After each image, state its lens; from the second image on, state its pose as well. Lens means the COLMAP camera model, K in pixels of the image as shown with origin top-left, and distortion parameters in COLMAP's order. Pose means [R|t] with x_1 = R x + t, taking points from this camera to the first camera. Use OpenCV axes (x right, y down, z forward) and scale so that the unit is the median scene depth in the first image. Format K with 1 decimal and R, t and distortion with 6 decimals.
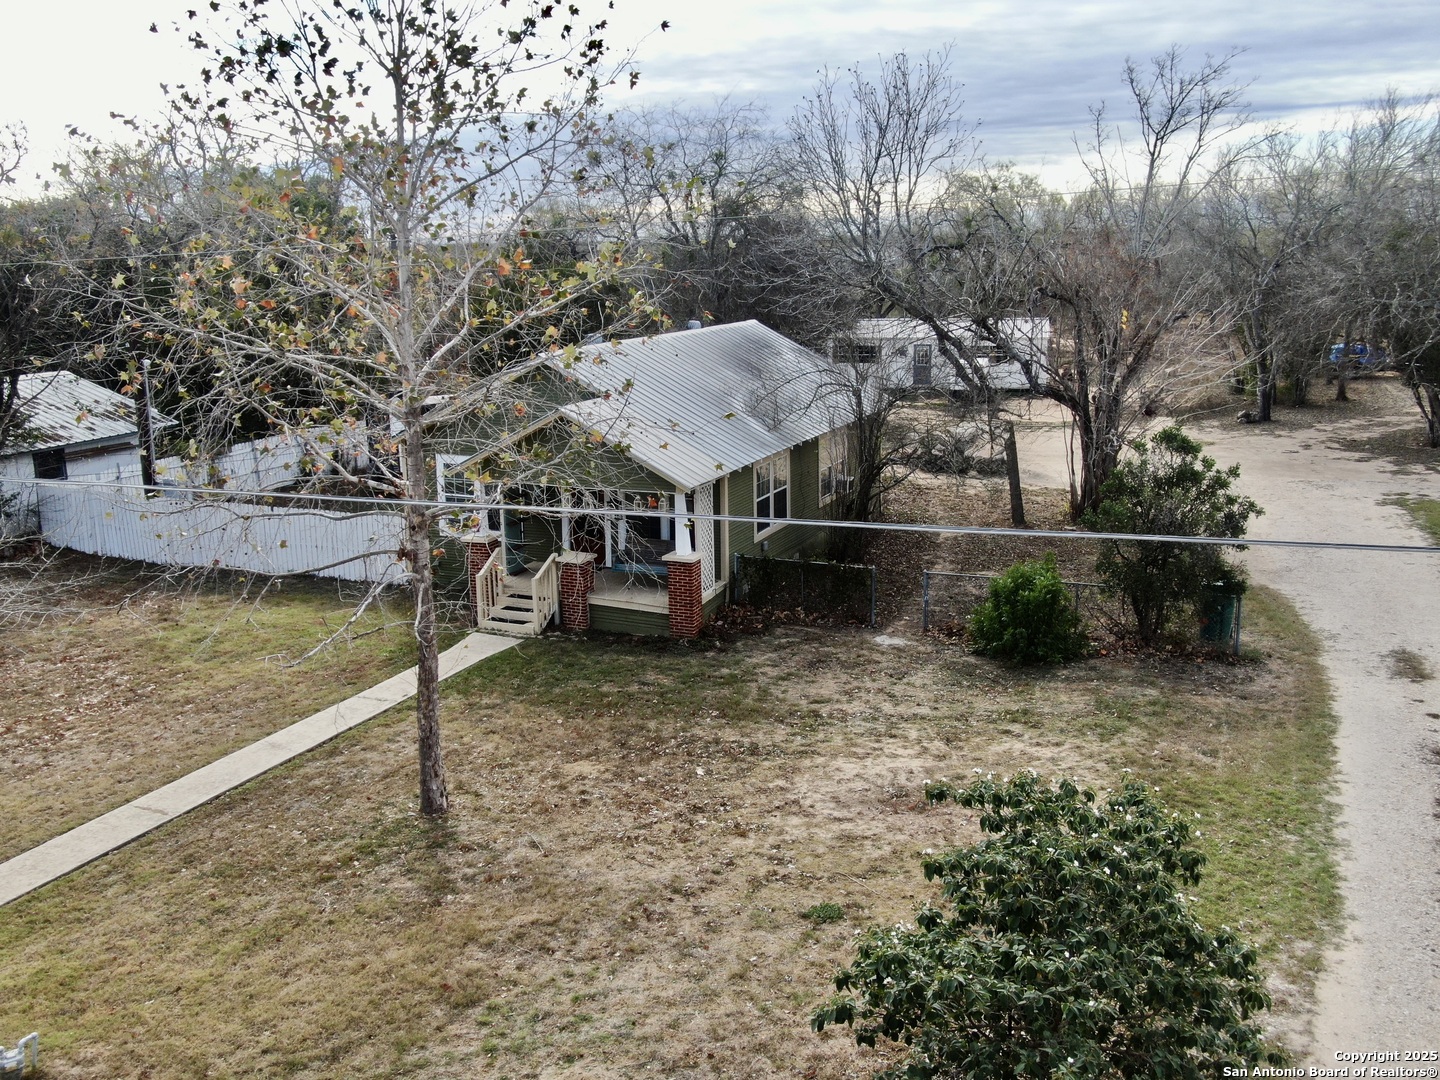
lens RADIAL K [[1347.7, 0, 718.1], [0, 1347.7, 536.3], [0, 0, 1]] dist [-0.010066, 0.000000]
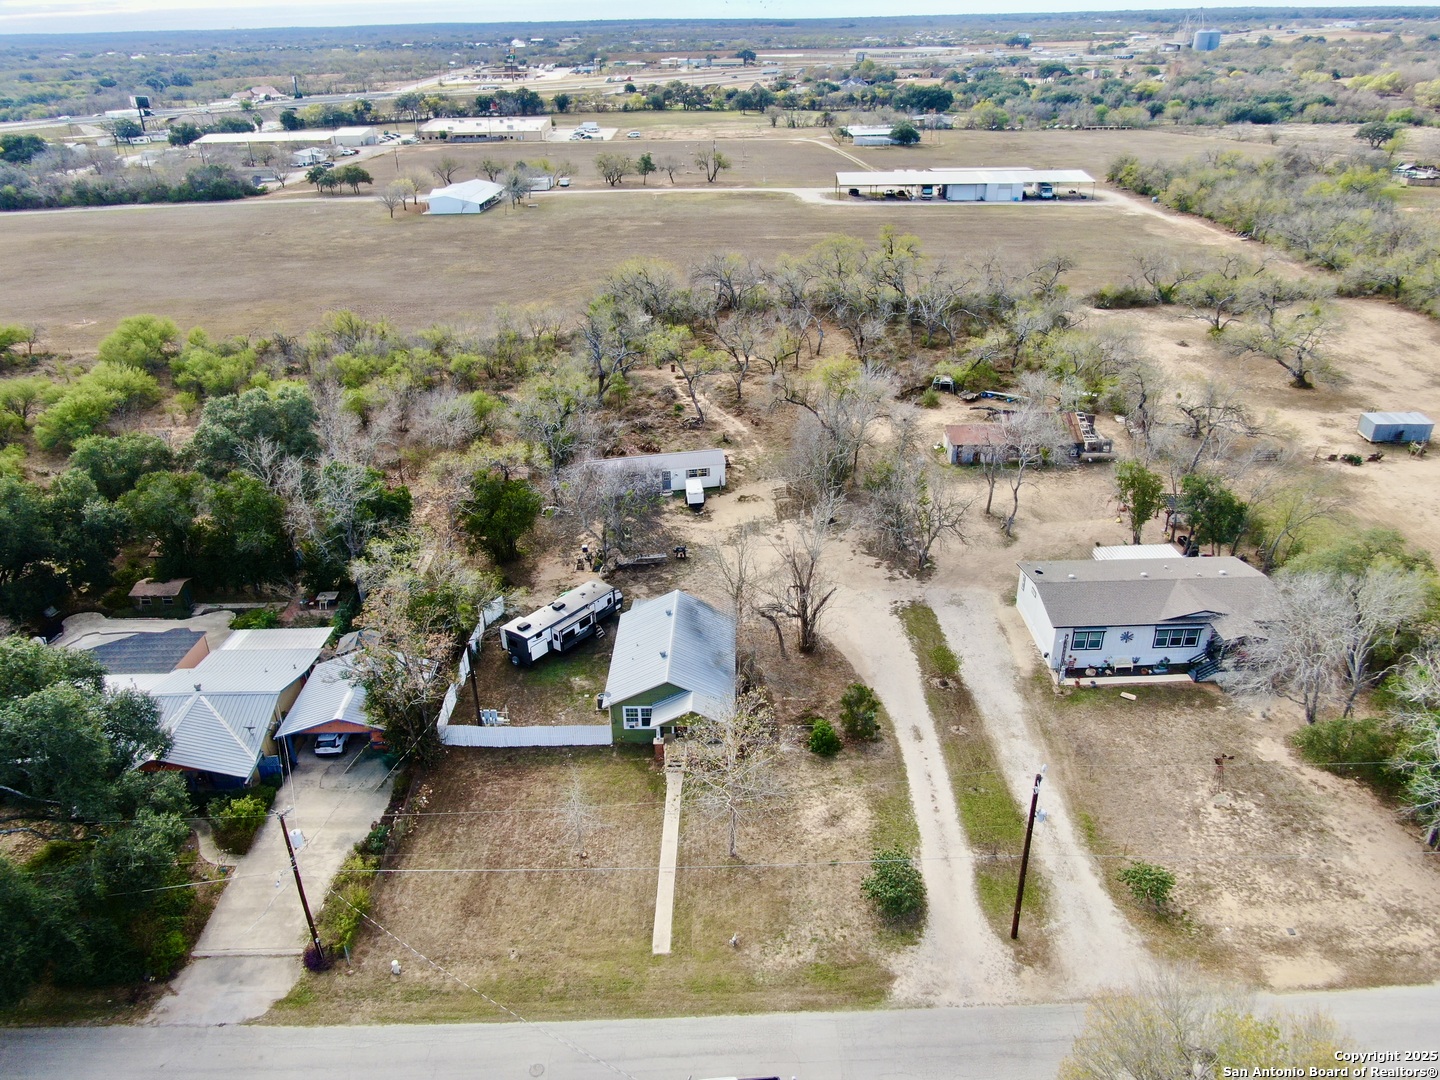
lens RADIAL K [[1060.7, 0, 725.6], [0, 1060.7, 537.0], [0, 0, 1]] dist [-0.030290, 0.012023]
pose [[0.922956, -0.178063, 0.341243, -1.170405], [0.091653, 0.962729, 0.254467, -1.594274], [-0.373835, -0.203586, 0.904876, -1.803128]]
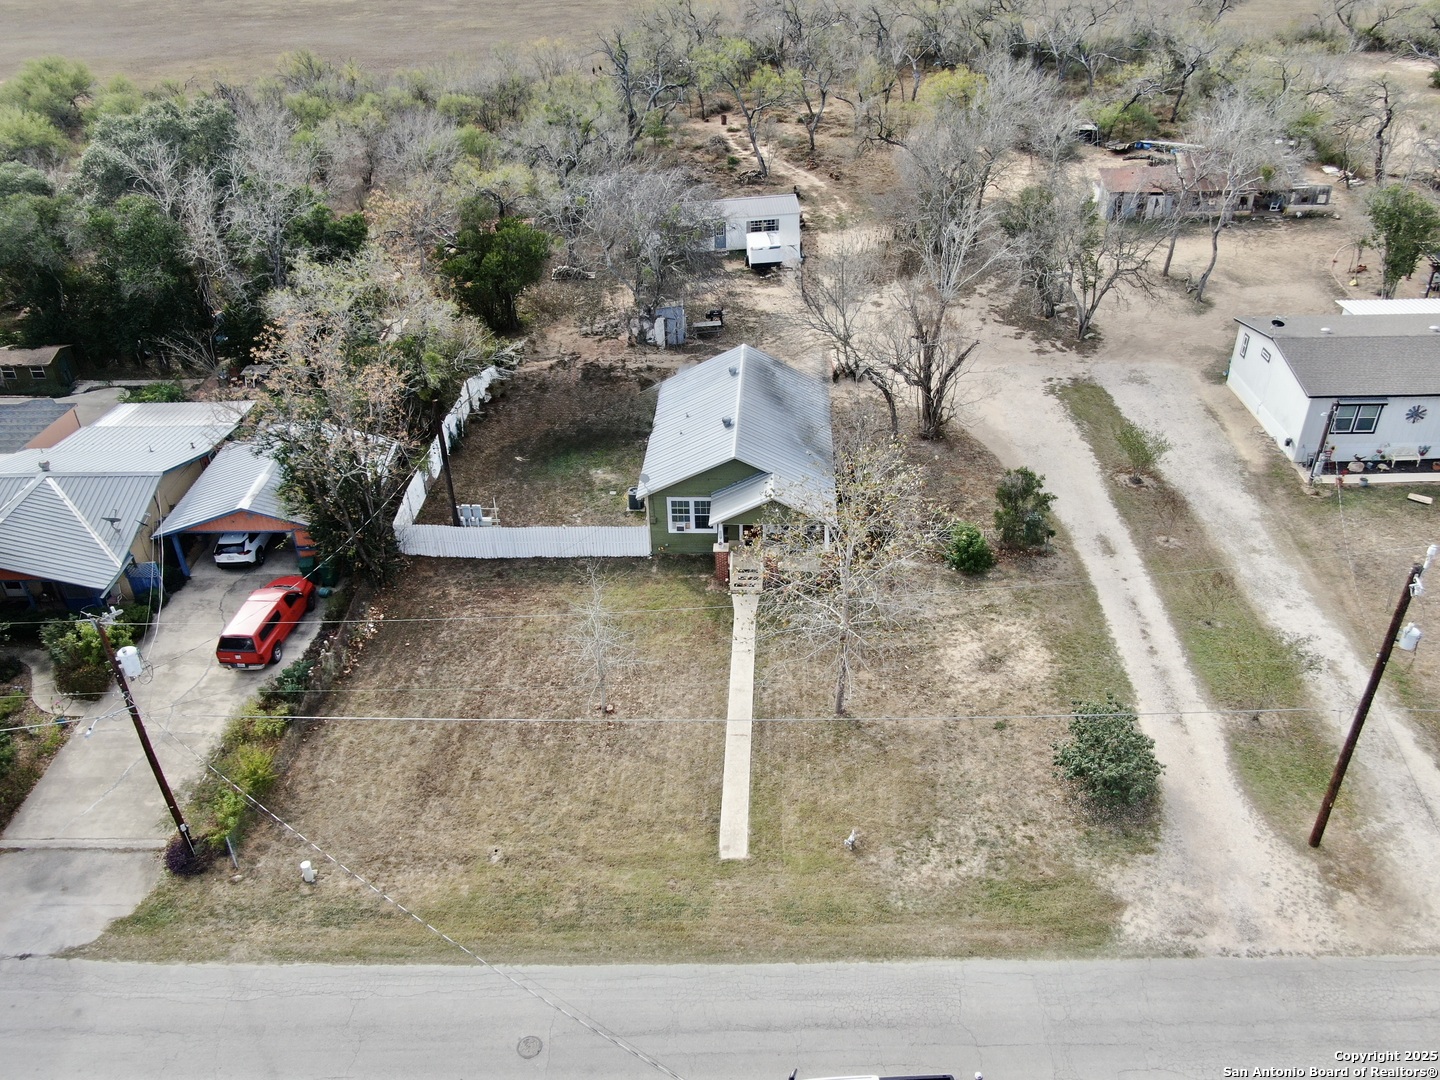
lens RADIAL K [[1149.7, 0, 725.8], [0, 1149.7, 542.8], [0, 0, 1]] dist [-0.023007, -0.001163]
pose [[0.935117, -0.203214, 0.290277, -1.013478], [0.091182, 0.929620, 0.357060, -0.954128], [-0.342407, -0.307425, 0.887833, -0.888110]]
